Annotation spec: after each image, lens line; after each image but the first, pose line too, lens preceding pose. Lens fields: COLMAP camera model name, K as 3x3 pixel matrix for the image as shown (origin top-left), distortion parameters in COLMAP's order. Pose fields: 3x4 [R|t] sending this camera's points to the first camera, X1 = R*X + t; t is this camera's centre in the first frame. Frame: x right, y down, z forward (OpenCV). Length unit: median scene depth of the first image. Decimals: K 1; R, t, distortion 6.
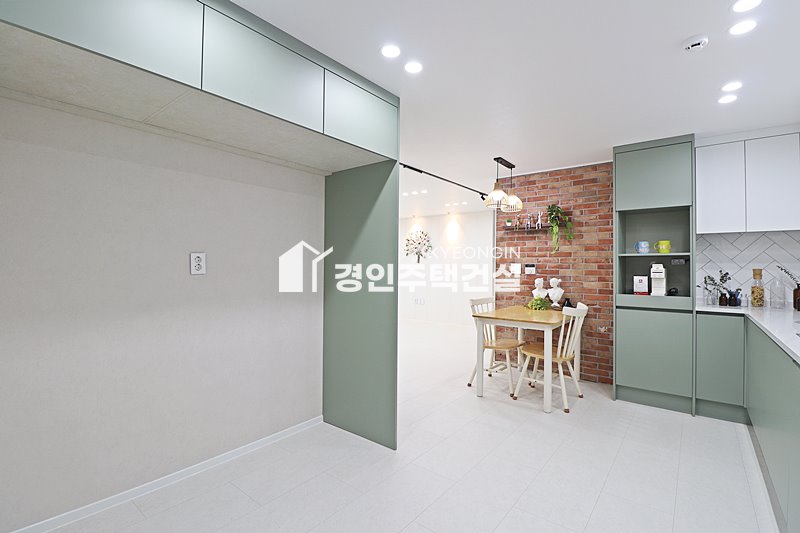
lens RADIAL K [[366.5, 0, 407.0], [0, 366.5, 264.0], [0, 0, 1]] dist [-0.012051, -0.006794]
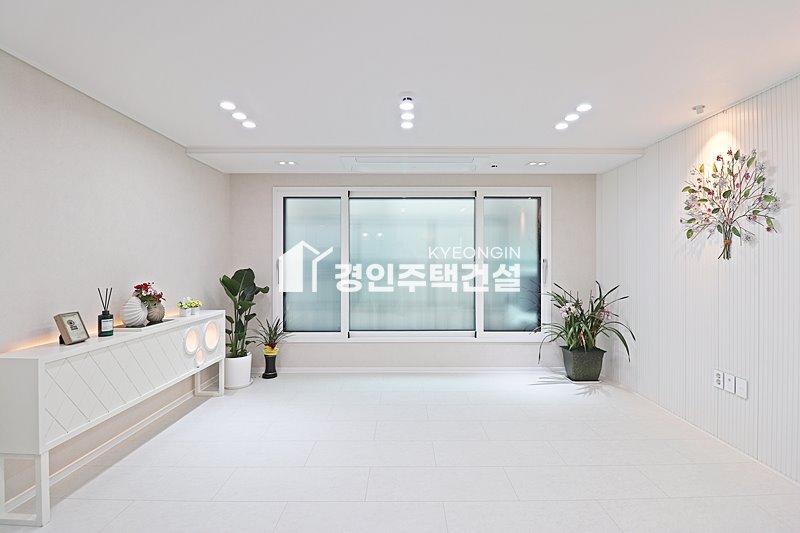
lens RADIAL K [[366.5, 0, 400.1], [0, 366.5, 261.5], [0, 0, 1]] dist [-0.012051, -0.006794]
pose [[0.615285, -0.008642, -0.788257, 0.102799], [0.004979, 0.999963, -0.007077, 0.000610], [0.788289, 0.000430, 0.615305, 0.604360]]
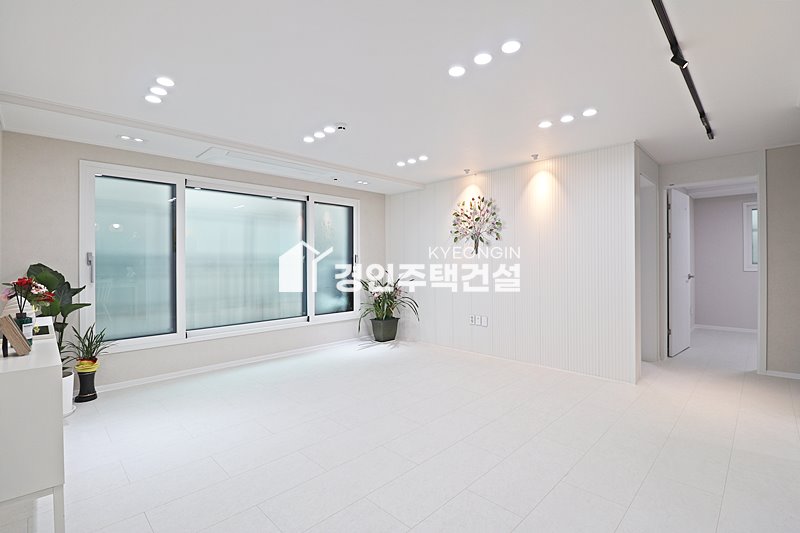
lens RADIAL K [[366.5, 0, 407.1], [0, 366.5, 263.1], [0, 0, 1]] dist [-0.012051, -0.006794]
pose [[0.993302, -0.011971, -0.114926, -0.010307], [0.012632, 0.999908, 0.005029, 0.007830], [0.114855, -0.006447, 0.993361, 0.422360]]
